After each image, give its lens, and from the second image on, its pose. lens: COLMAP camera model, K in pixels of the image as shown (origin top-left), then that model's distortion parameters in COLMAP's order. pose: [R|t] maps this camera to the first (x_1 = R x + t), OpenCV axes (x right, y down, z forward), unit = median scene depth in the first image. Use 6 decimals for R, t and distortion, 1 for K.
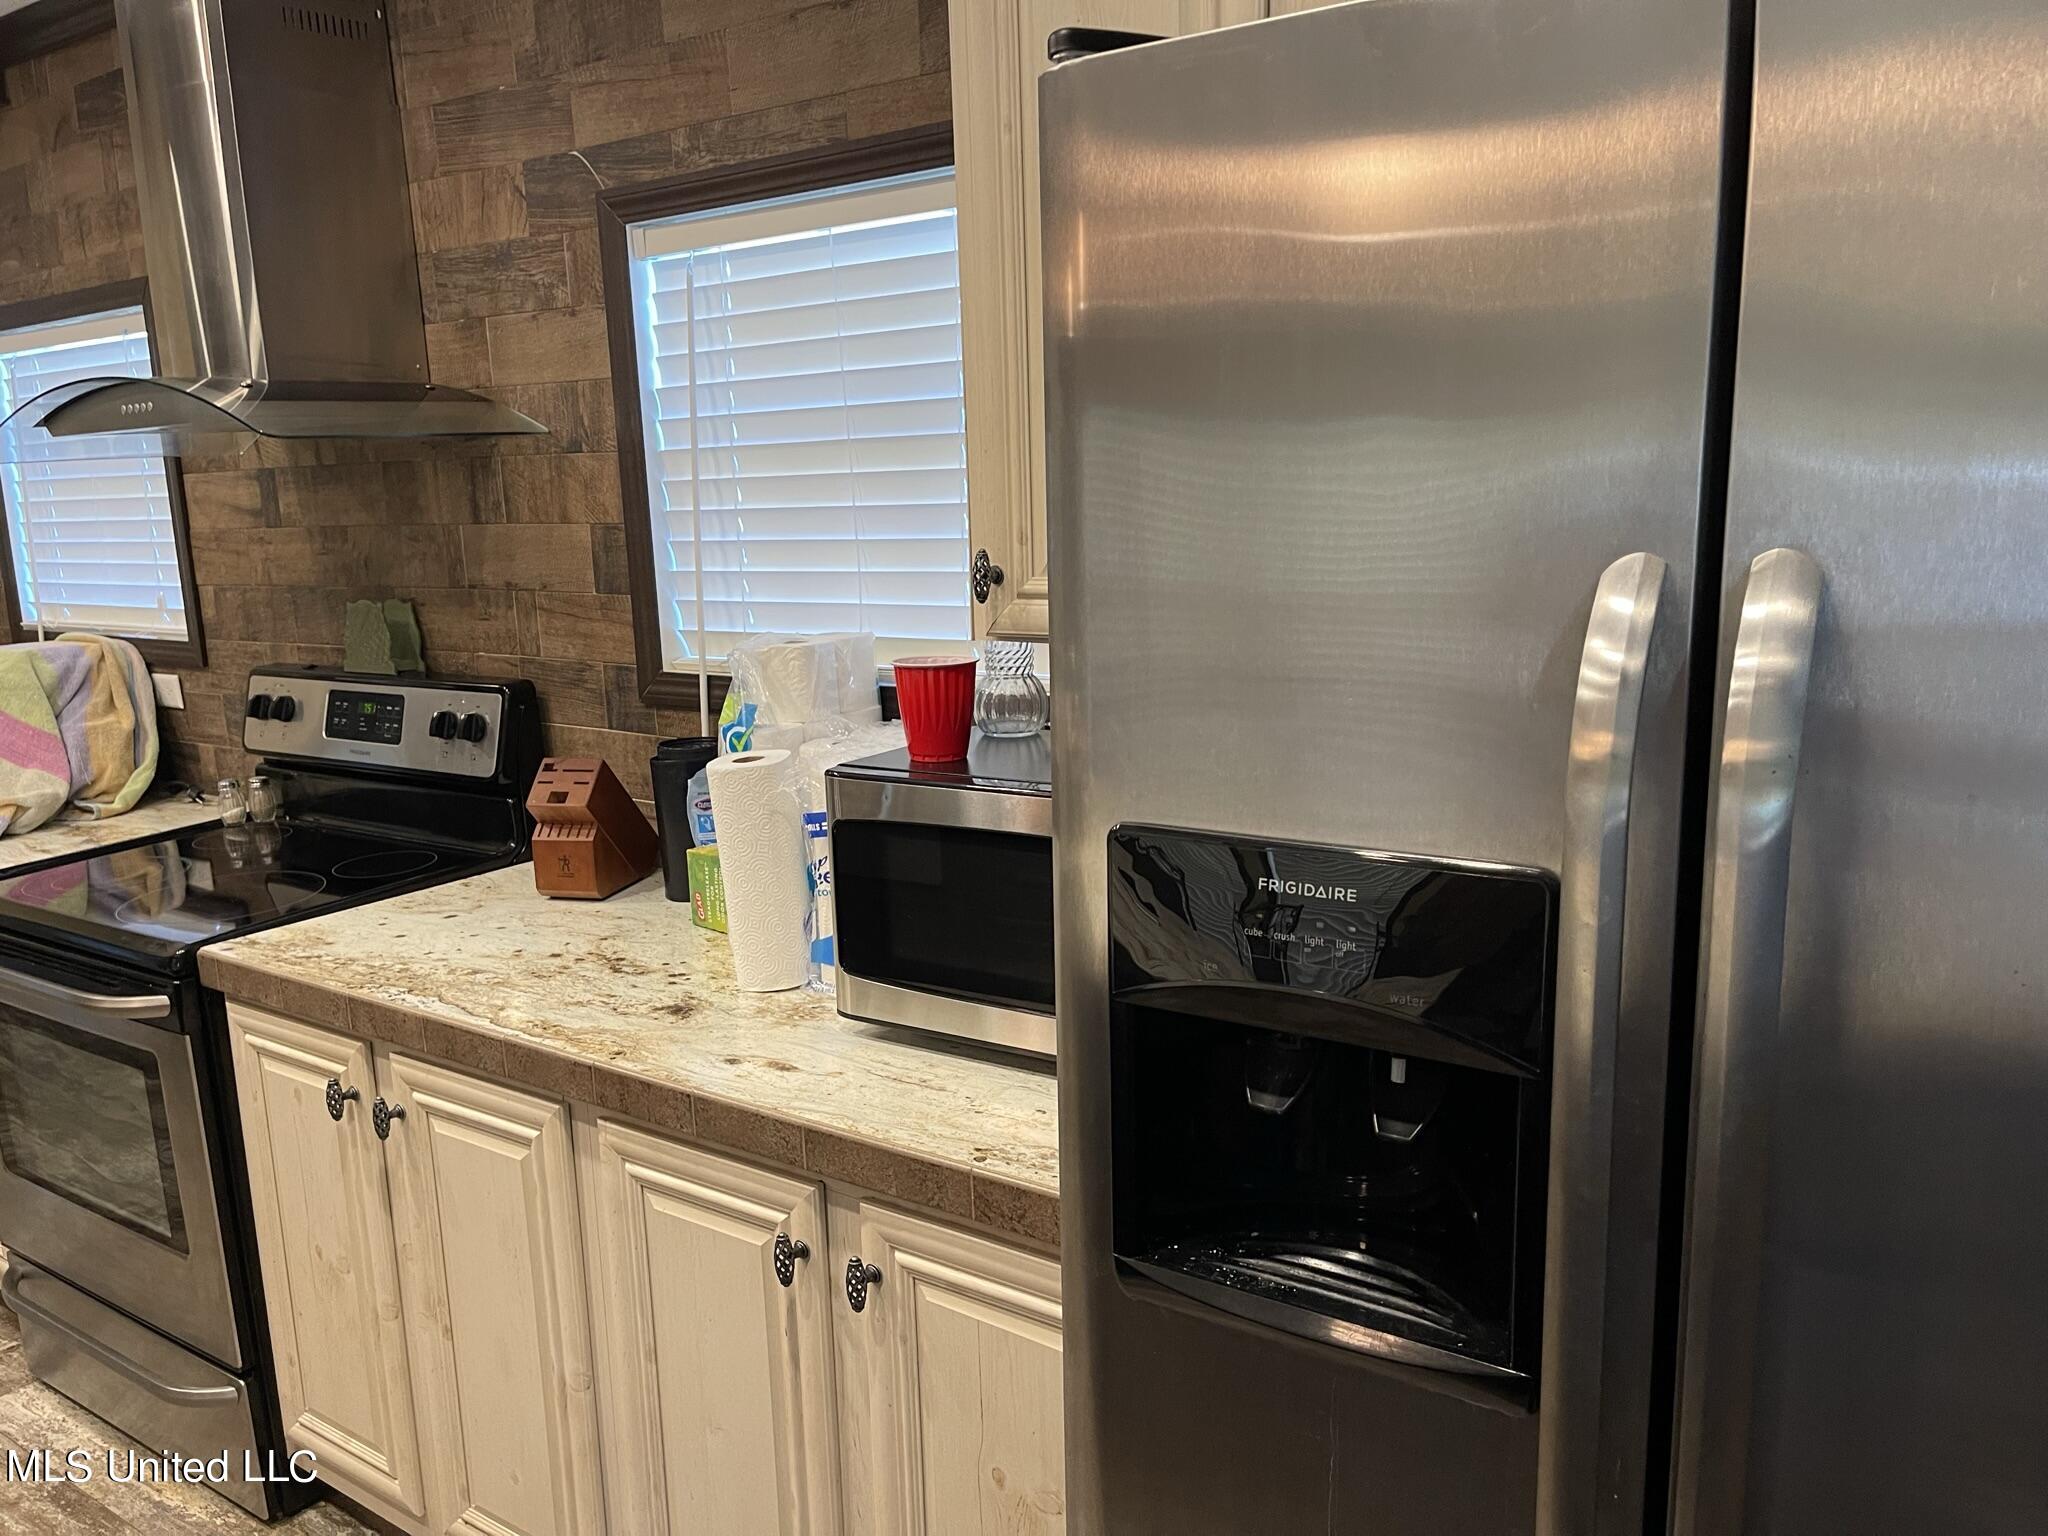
lens RADIAL K [[1574.1, 0, 1025.2], [0, 1574.1, 808.5], [0, 0, 1]] dist [0.068583, -0.081965]
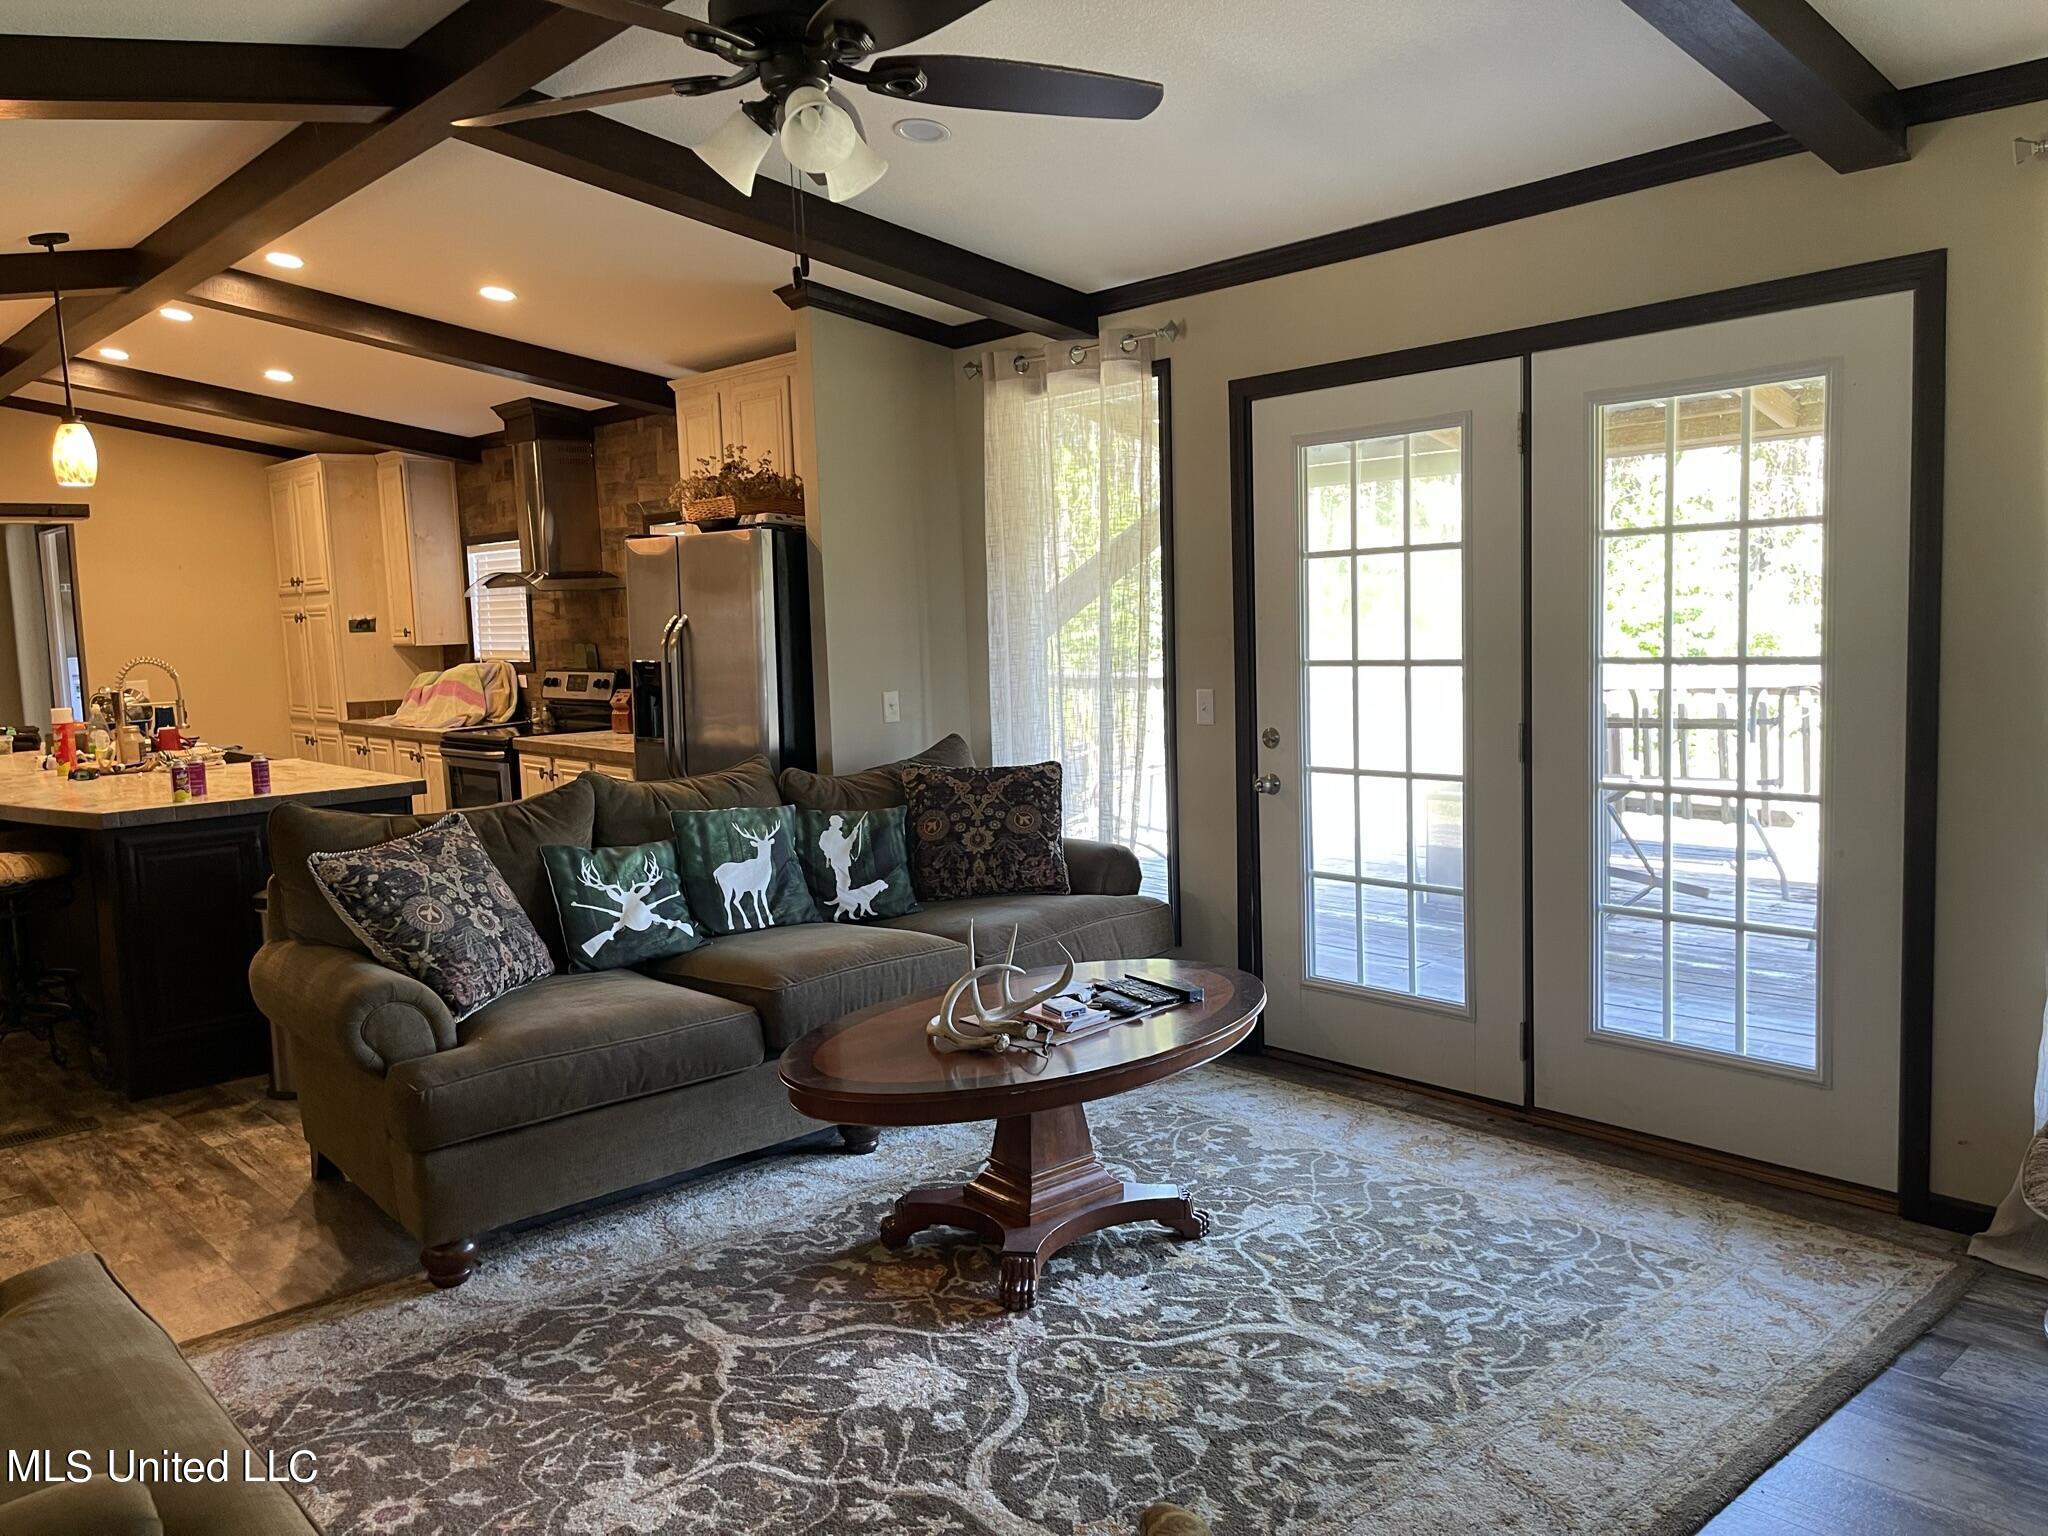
lens RADIAL K [[1574.1, 0, 1032.4], [0, 1574.1, 769.8], [0, 0, 1]] dist [0.068583, -0.081965]
pose [[0.975487, 0.020929, -0.219060, 1.004133], [-0.040524, 0.995527, -0.085344, 0.304637], [0.216294, 0.092129, 0.971972, -1.572658]]
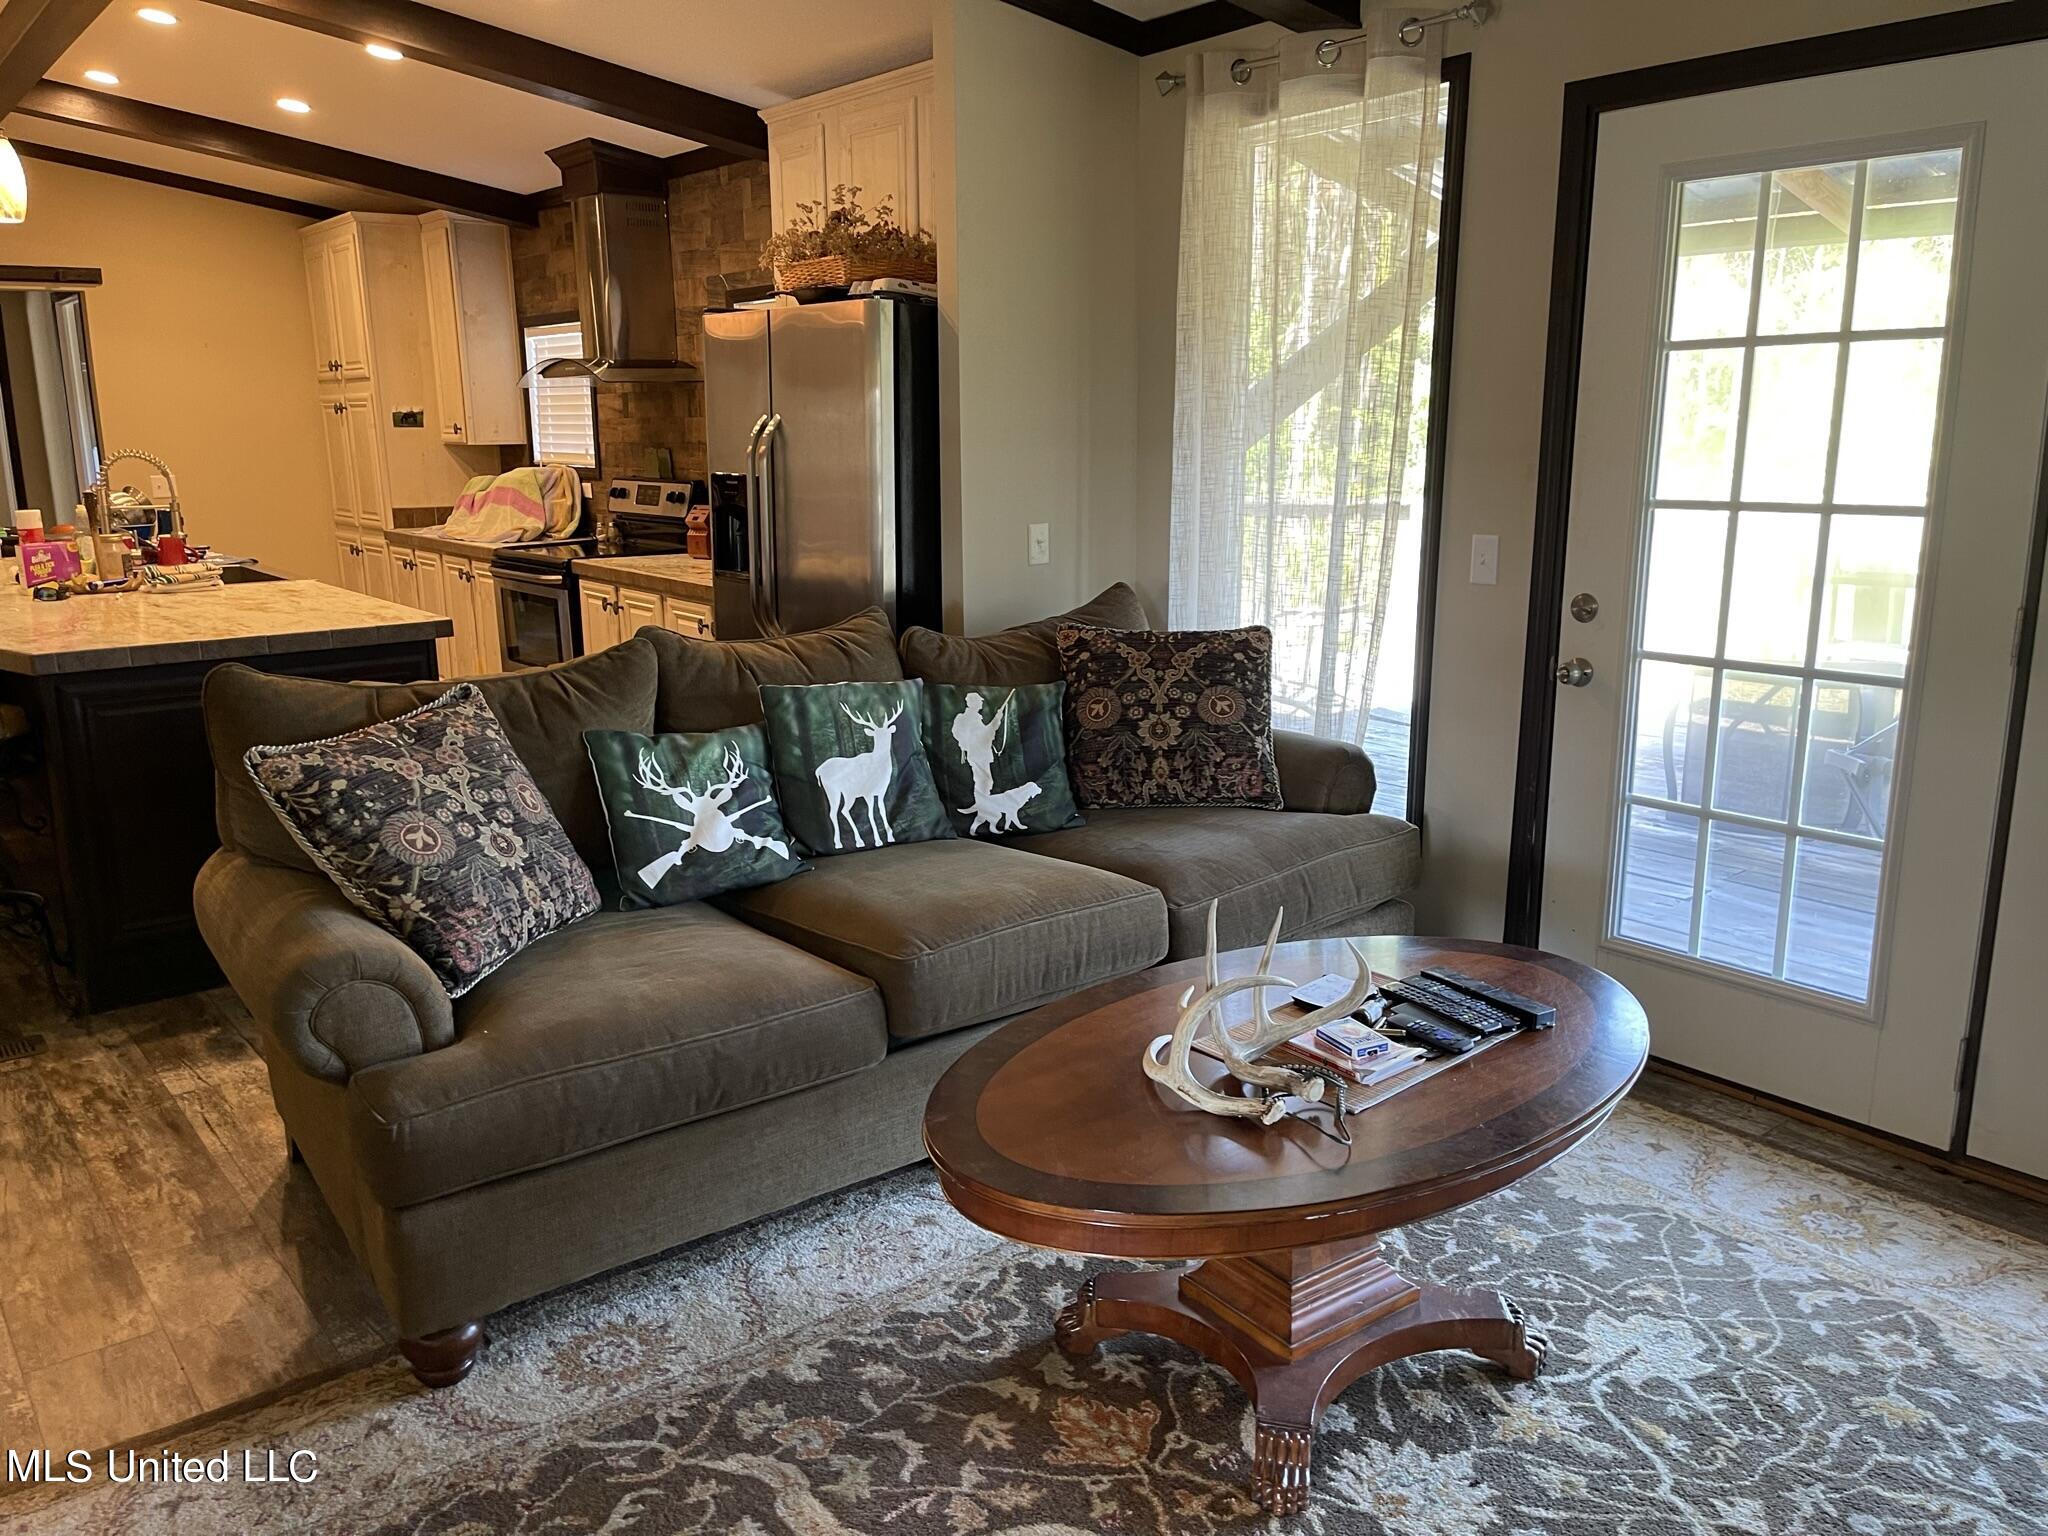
lens RADIAL K [[1574.1, 0, 1012.2], [0, 1574.1, 785.3], [0, 0, 1]] dist [0.068583, -0.081965]
pose [[0.958654, 0.086519, -0.271103, 0.809070], [-0.077896, 0.996058, 0.042430, 0.235901], [0.273705, -0.019557, 0.961615, -1.185188]]
